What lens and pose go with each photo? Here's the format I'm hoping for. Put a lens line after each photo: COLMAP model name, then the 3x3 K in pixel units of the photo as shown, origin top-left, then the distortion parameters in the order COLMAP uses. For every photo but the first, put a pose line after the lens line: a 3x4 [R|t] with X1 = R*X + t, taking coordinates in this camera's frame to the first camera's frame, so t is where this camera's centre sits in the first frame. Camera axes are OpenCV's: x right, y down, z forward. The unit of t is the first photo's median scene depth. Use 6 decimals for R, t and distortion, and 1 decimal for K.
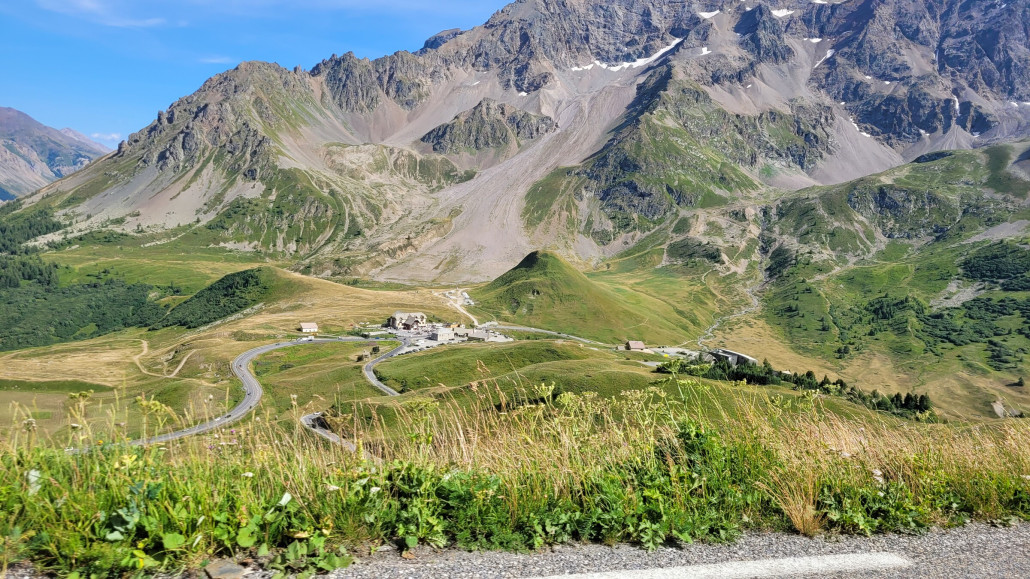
lens RADIAL K [[751.2, 0, 515.9], [0, 751.2, 290.9], [0, 0, 1]] dist [0.037536, -0.018552]
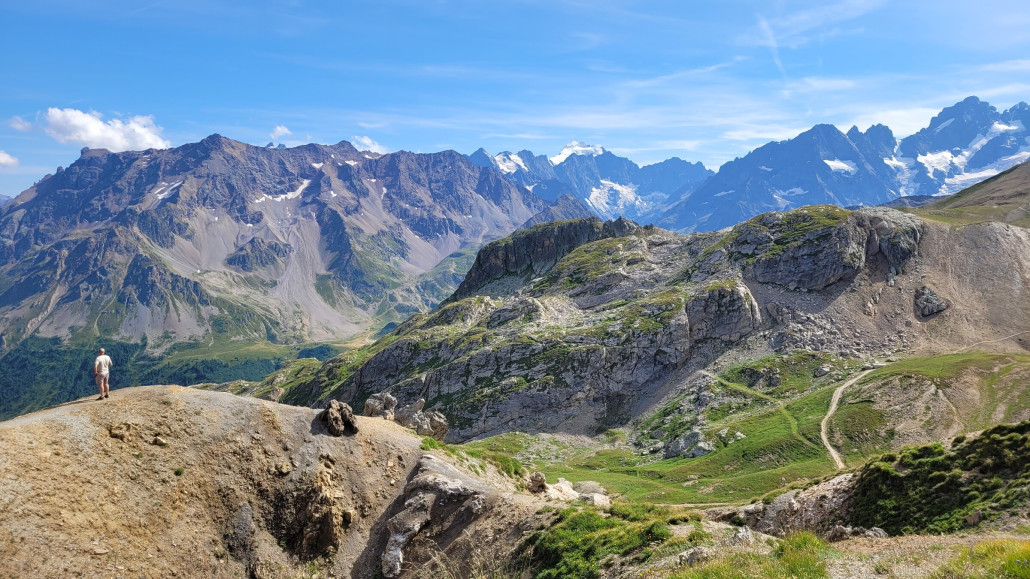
lens RADIAL K [[751.2, 0, 514.8], [0, 751.2, 289.5], [0, 0, 1]] dist [0.037536, -0.018552]
pose [[0.722945, -0.138769, 0.676827, -0.764452], [0.127499, 0.989593, 0.066708, -0.148929], [-0.679040, 0.038069, 0.733114, -0.726797]]
